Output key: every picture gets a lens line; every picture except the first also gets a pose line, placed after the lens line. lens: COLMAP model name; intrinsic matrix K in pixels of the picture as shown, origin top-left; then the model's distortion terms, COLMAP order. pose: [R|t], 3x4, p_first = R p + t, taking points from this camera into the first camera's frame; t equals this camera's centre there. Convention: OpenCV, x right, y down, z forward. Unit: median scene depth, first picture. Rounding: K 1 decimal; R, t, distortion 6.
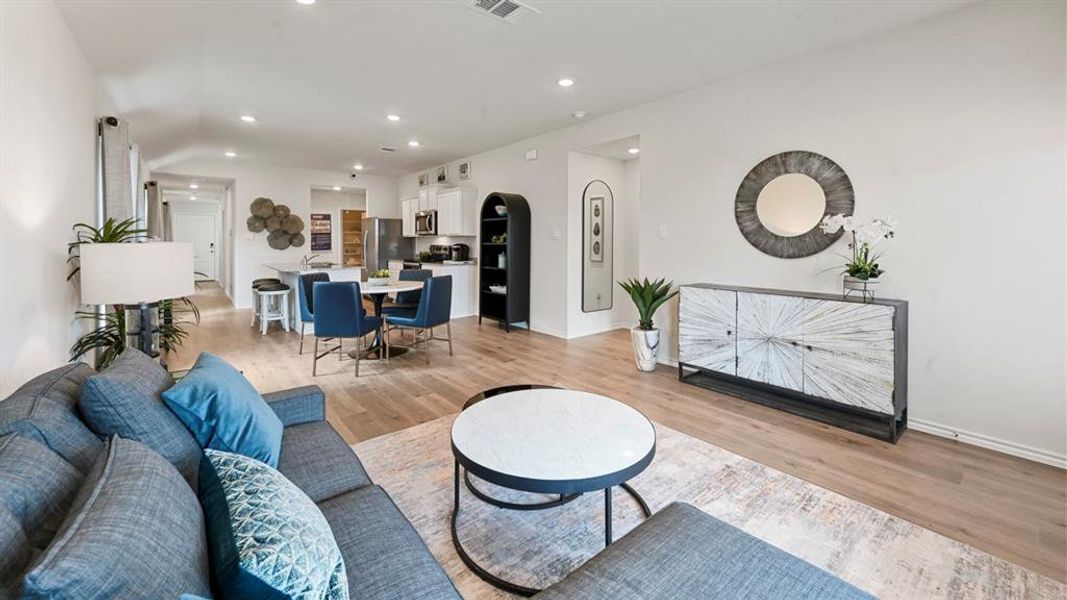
lens RADIAL K [[420.7, 0, 531.5], [0, 420.7, 243.4], [0, 0, 1]] dist [-0.001265, 0.000399]
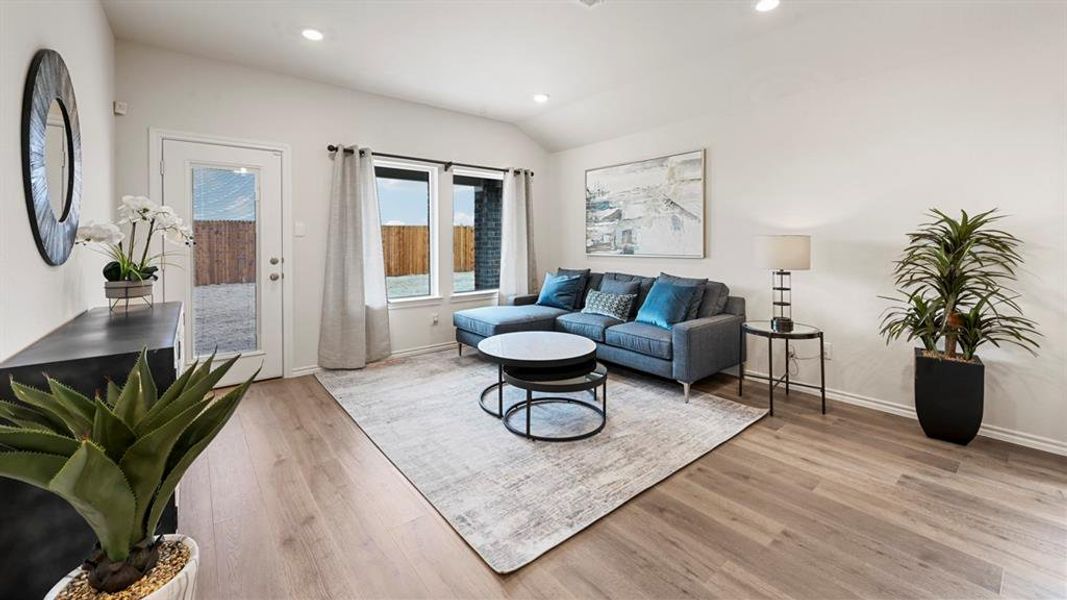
lens RADIAL K [[420.7, 0, 531.5], [0, 420.7, 243.4], [0, 0, 1]] dist [-0.001265, 0.000399]
pose [[-0.999987, 0.003003, 0.004133, 0.016009], [0.003035, 0.999966, 0.007660, 0.003302], [-0.004110, 0.007672, -0.999962, 0.680026]]
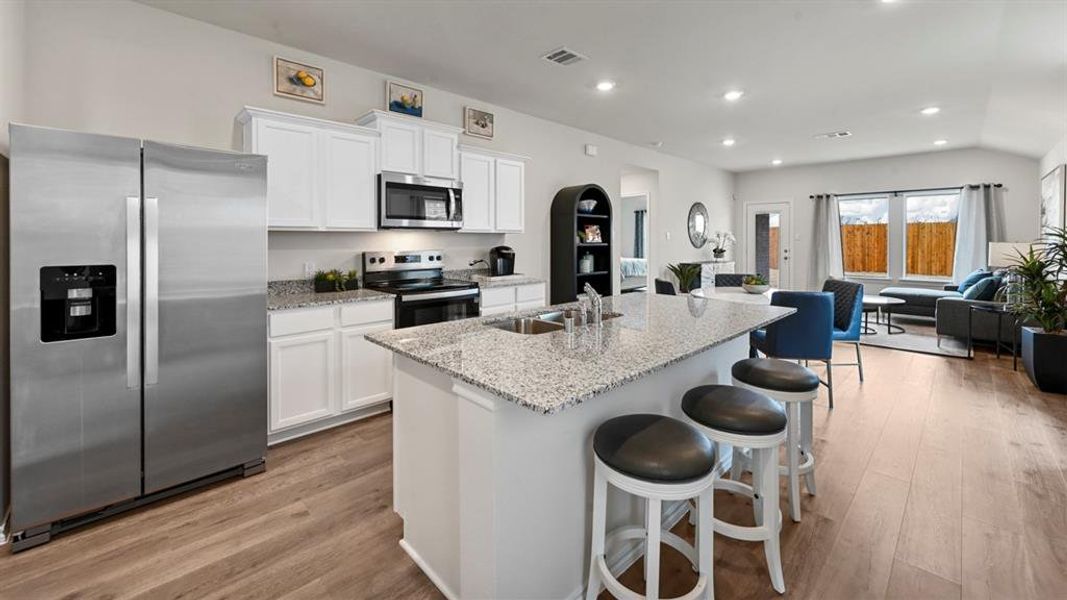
lens RADIAL K [[420.7, 0, 531.5], [0, 420.7, 243.4], [0, 0, 1]] dist [-0.001265, 0.000399]
pose [[-0.086013, -0.009297, 0.996251, -0.738222], [0.006129, 0.999933, 0.009861, -0.008683], [-0.996275, 0.006954, -0.085950, 0.959392]]
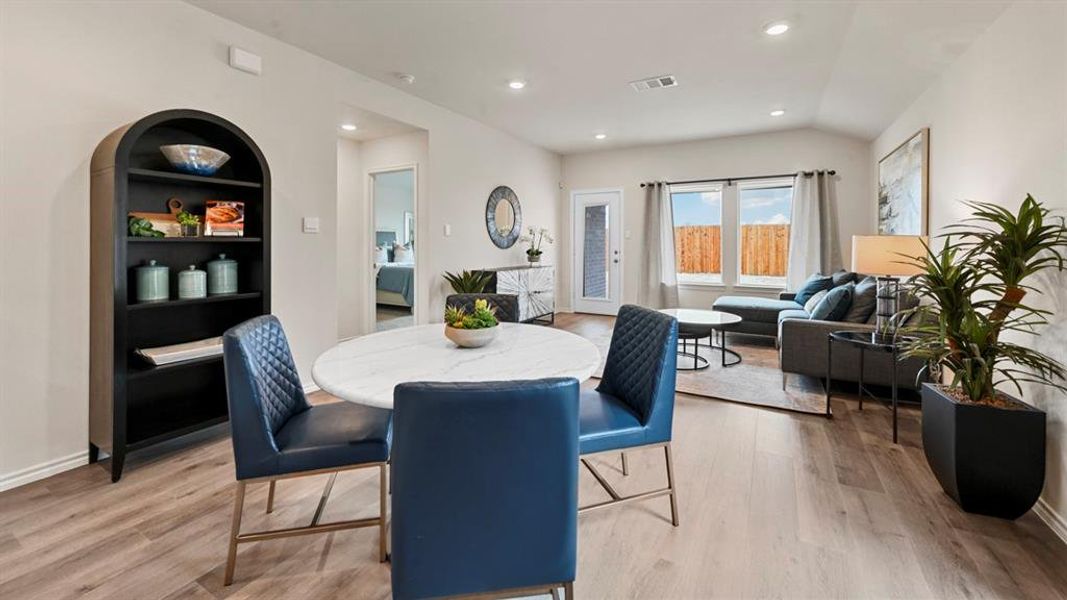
lens RADIAL K [[420.7, 0, 531.5], [0, 420.7, 243.4], [0, 0, 1]] dist [-0.001265, 0.000399]
pose [[-0.356012, -0.002531, 0.934478, -0.461529], [0.003601, 0.999985, 0.004080, 0.003417], [-0.934474, 0.004818, -0.355998, 0.680047]]
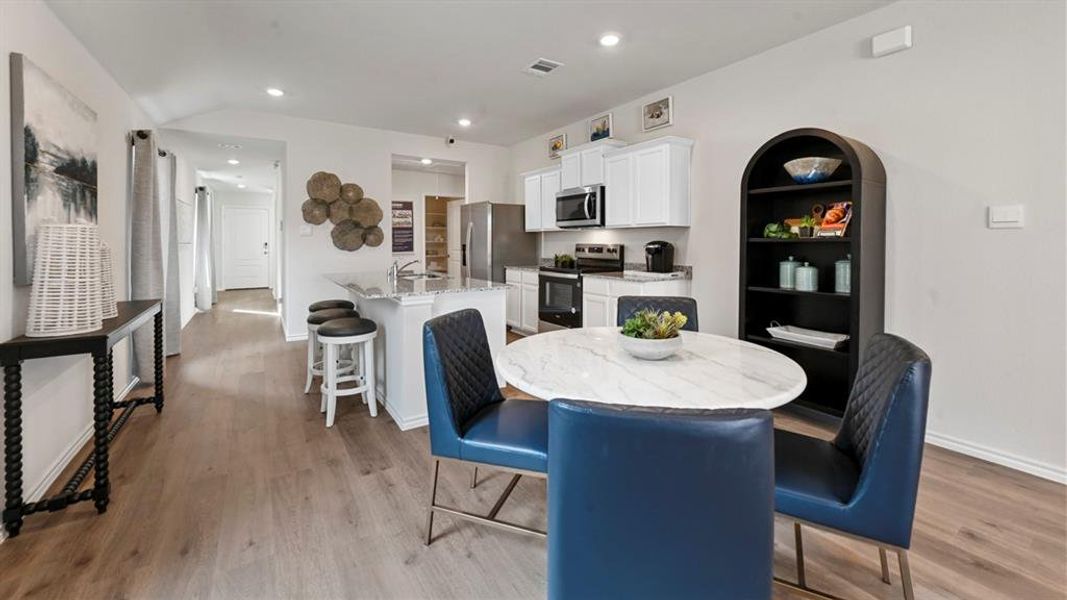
lens RADIAL K [[420.7, 0, 531.5], [0, 420.7, 243.4], [0, 0, 1]] dist [-0.001265, 0.000399]
pose [[0.994281, -0.000041, -0.106800, -0.263511], [-0.000149, 0.999998, -0.001771, 0.004675], [0.106800, 0.001777, 0.994279, 0.405665]]
